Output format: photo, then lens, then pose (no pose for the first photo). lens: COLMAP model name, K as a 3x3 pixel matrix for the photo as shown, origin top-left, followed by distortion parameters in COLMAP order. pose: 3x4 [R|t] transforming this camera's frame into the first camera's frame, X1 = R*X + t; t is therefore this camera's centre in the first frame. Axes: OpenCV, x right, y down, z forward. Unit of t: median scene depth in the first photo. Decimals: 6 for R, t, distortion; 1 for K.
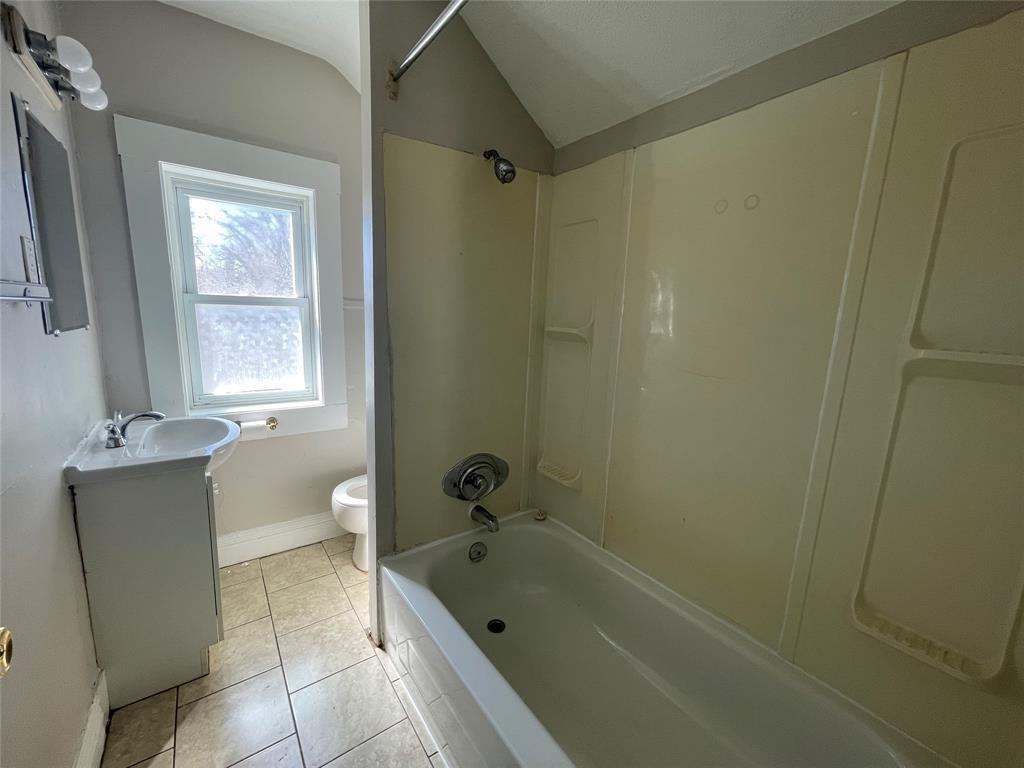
lens RADIAL K [[413.2, 0, 512.0], [0, 413.2, 384.0], [0, 0, 1]] dist [-0.001791, -0.000185]
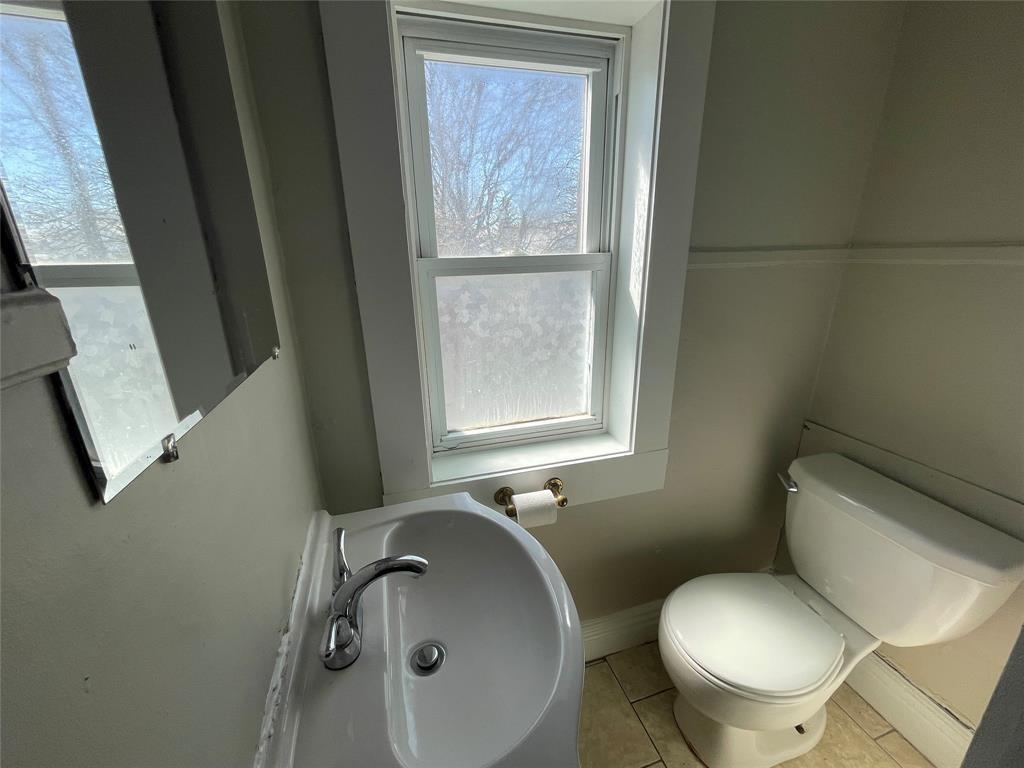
lens RADIAL K [[413.2, 0, 512.0], [0, 413.2, 384.0], [0, 0, 1]] dist [-0.001791, -0.000185]
pose [[0.950002, 0.026716, -0.311100, -0.493400], [0.009566, 0.993375, 0.114517, -0.114450], [0.312098, -0.111767, 0.943453, 0.497874]]
